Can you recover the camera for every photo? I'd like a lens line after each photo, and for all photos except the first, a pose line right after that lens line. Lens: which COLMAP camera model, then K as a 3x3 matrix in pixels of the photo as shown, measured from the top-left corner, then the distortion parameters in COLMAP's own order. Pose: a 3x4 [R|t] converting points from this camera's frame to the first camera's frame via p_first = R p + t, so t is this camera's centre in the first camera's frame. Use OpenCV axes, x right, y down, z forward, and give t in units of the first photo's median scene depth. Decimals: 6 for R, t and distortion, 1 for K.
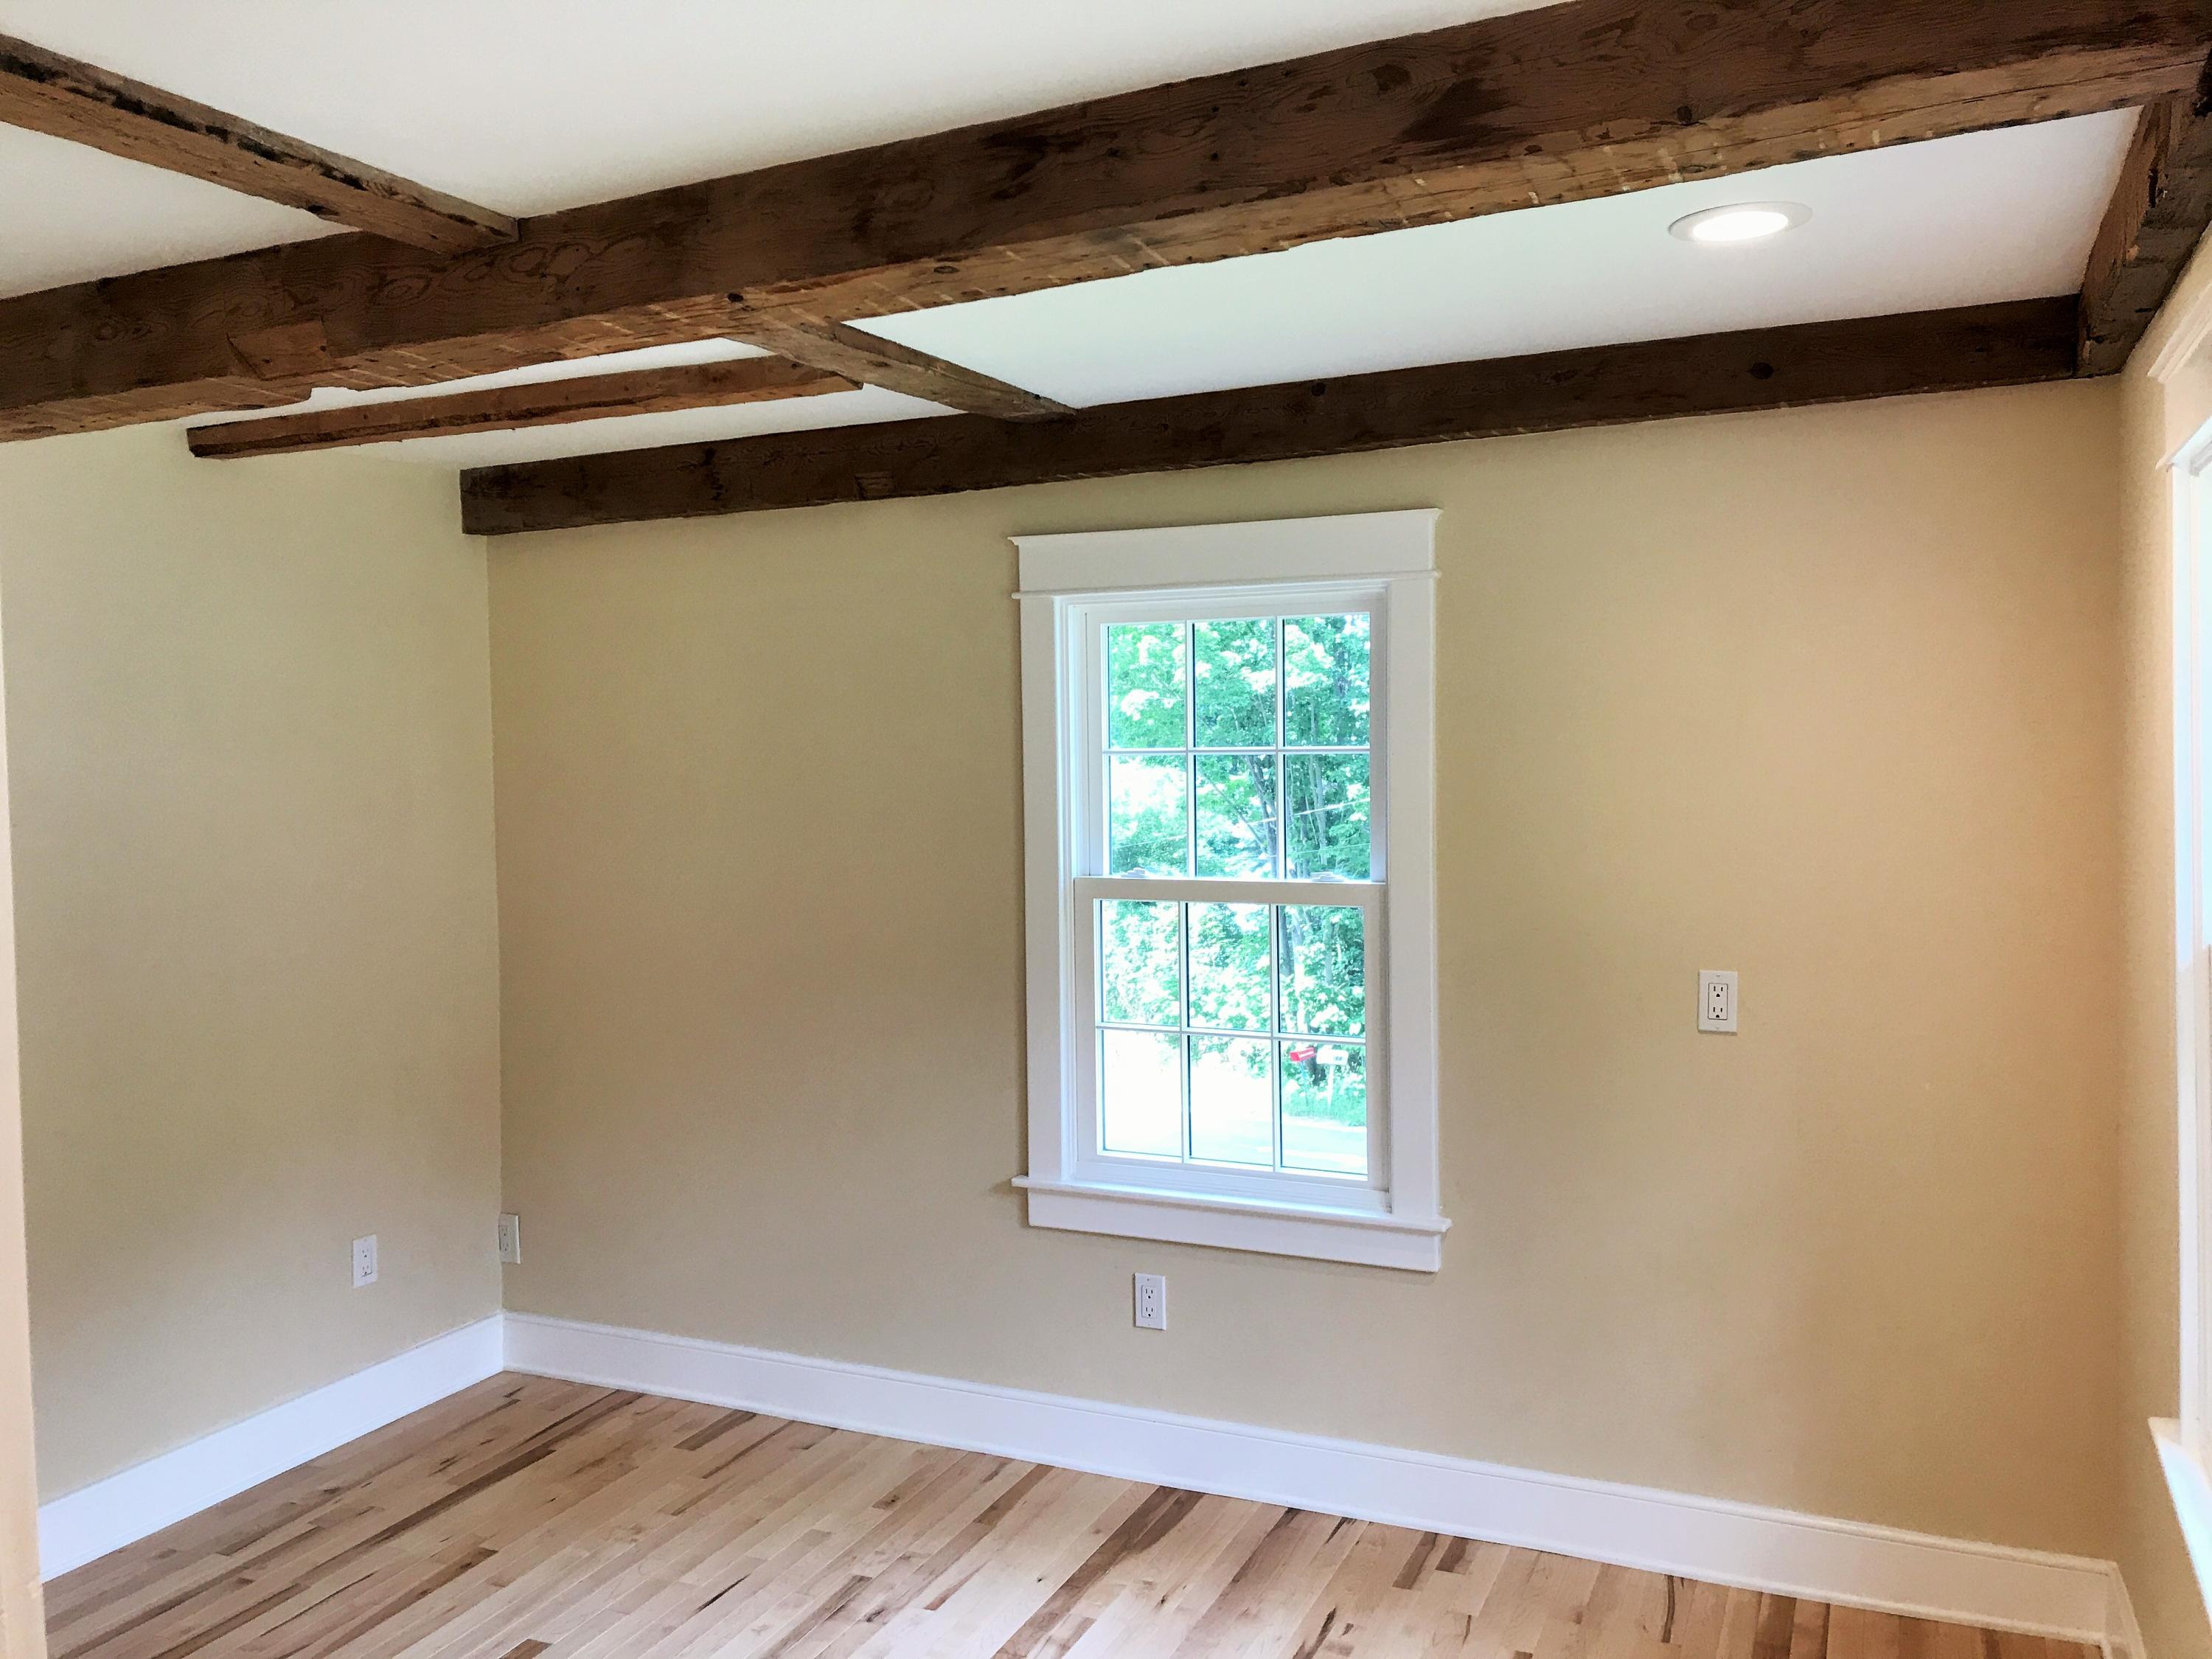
lens RADIAL K [[1835.5, 0, 1127.5], [0, 1835.5, 834.0], [0, 0, 1]] dist [0.034799, -0.030385]
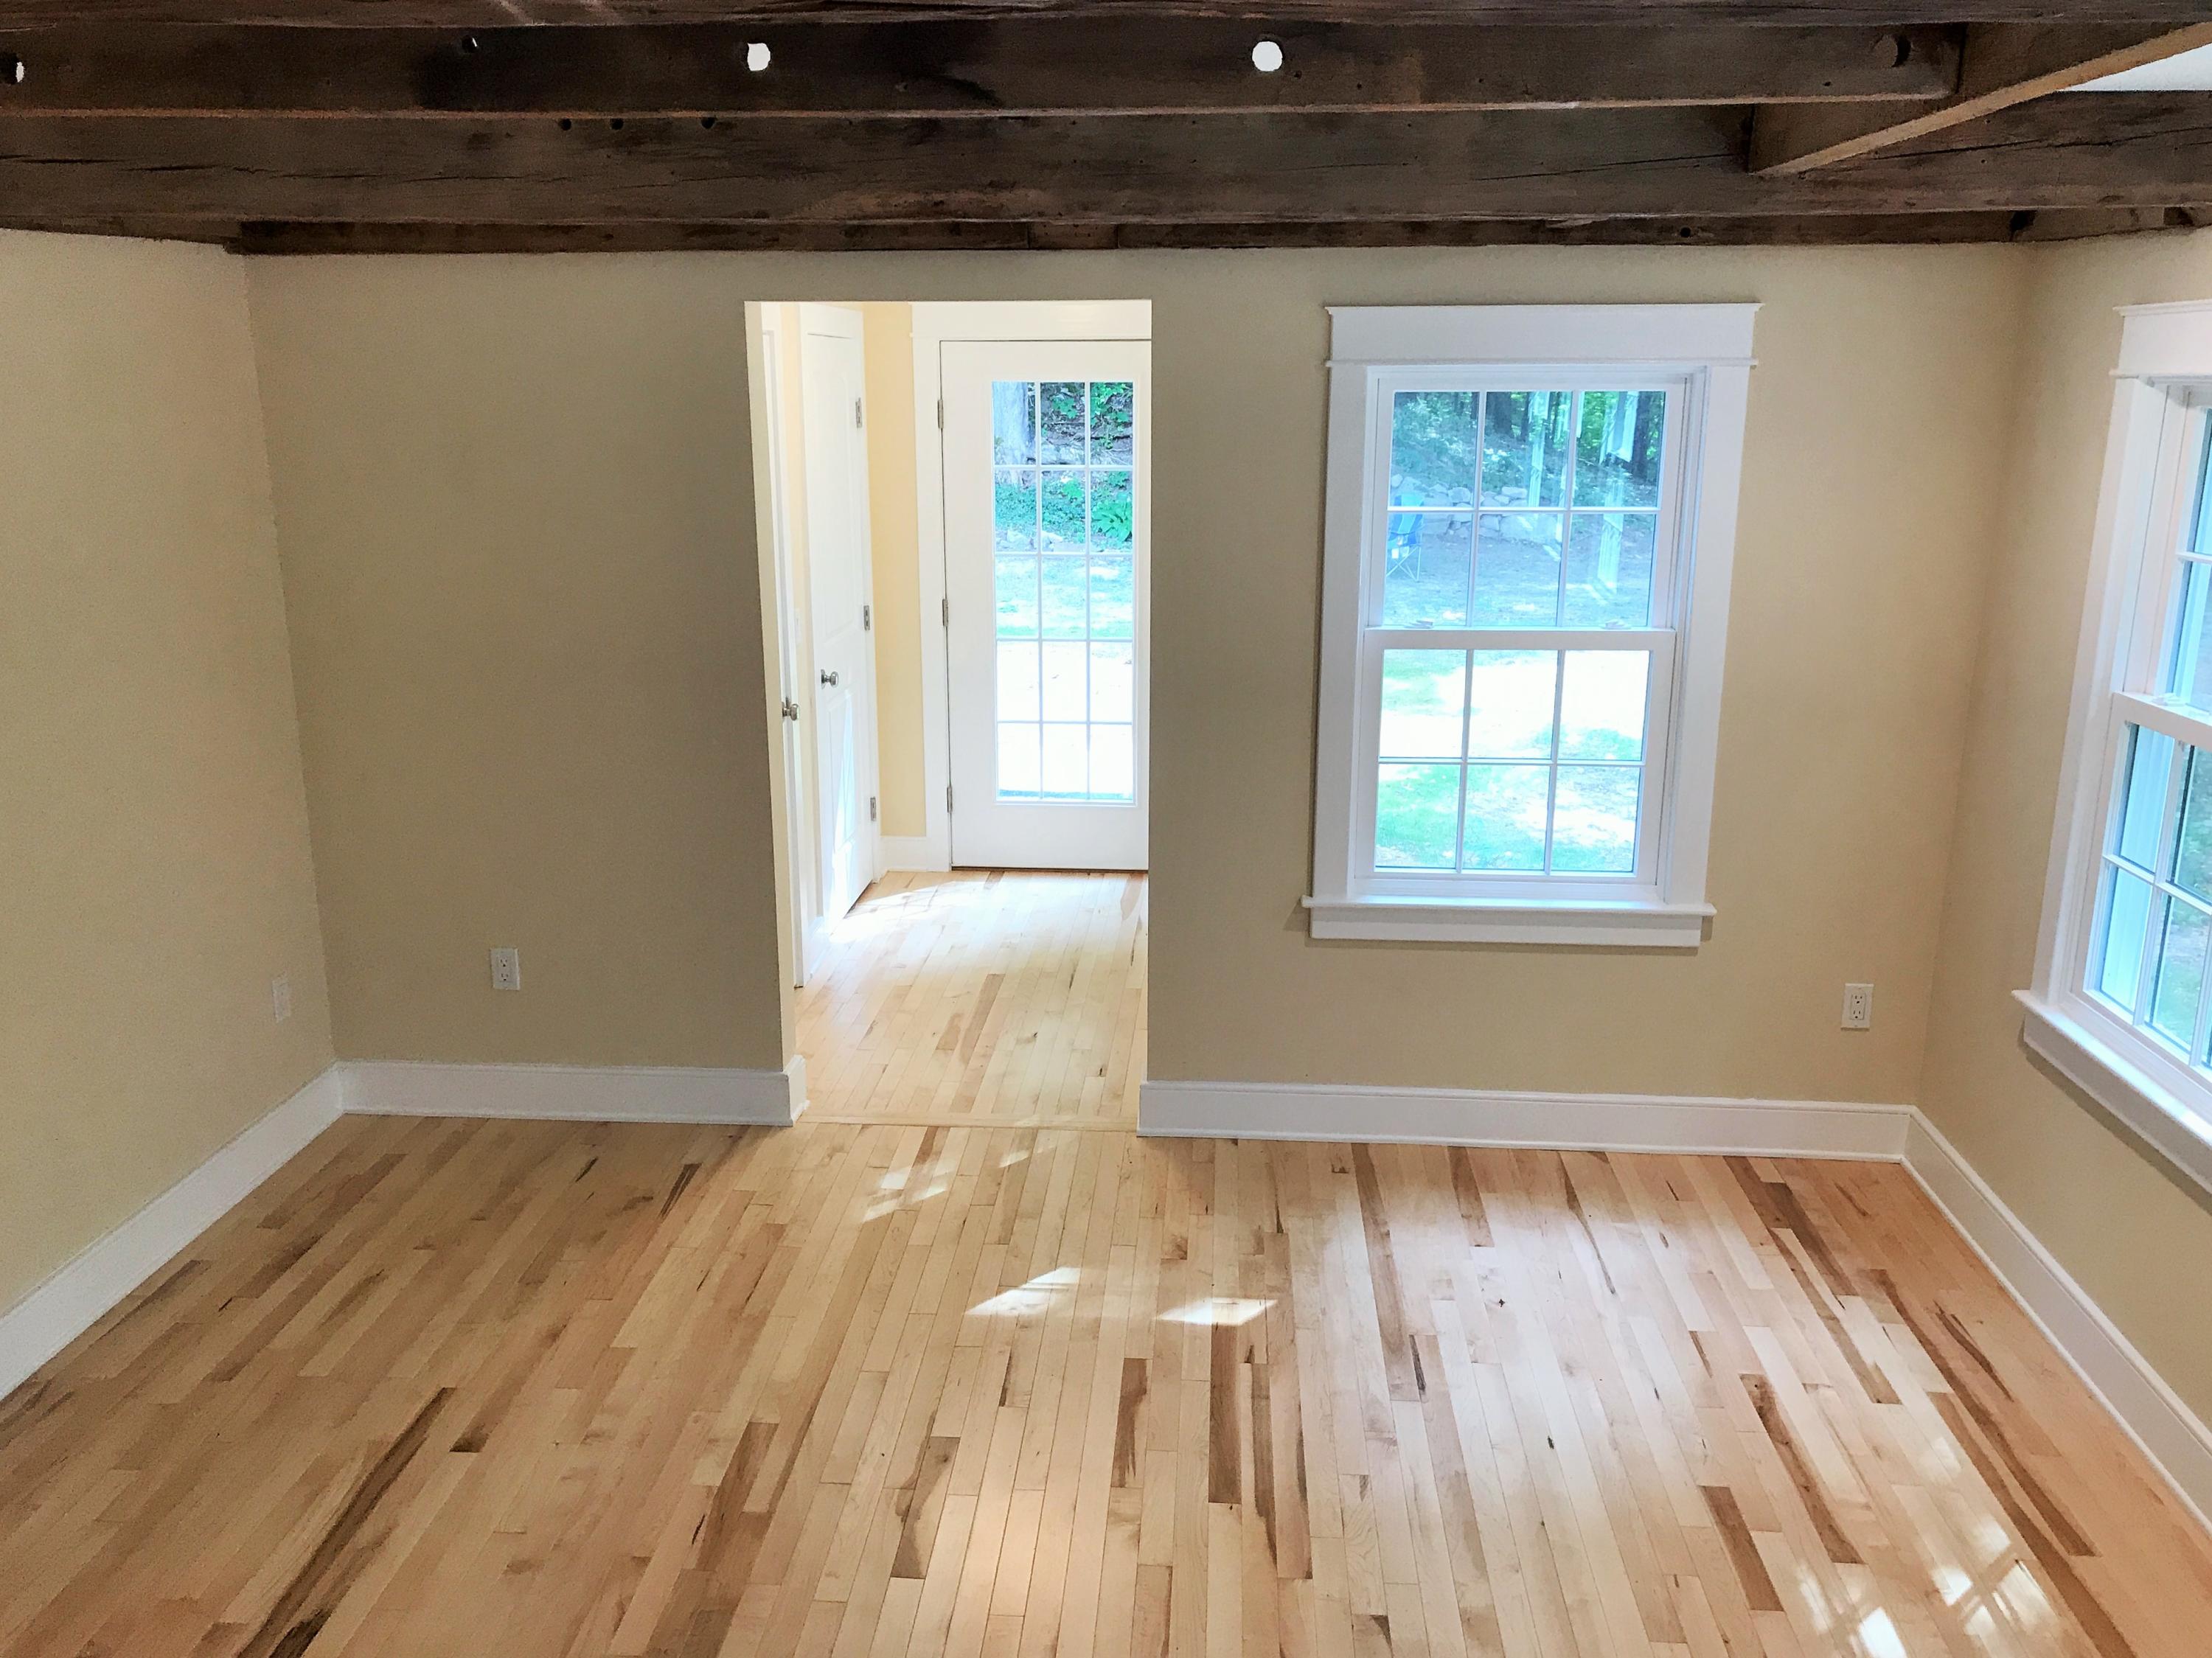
lens RADIAL K [[1835.3, 0, 1117.3], [0, 1835.3, 830.2], [0, 0, 1]] dist [0.034799, -0.030385]
pose [[0.932806, -0.079910, 0.351407, -0.567797], [0.007796, 0.979353, 0.202009, -0.082367], [-0.360294, -0.185696, 0.914169, 0.027068]]
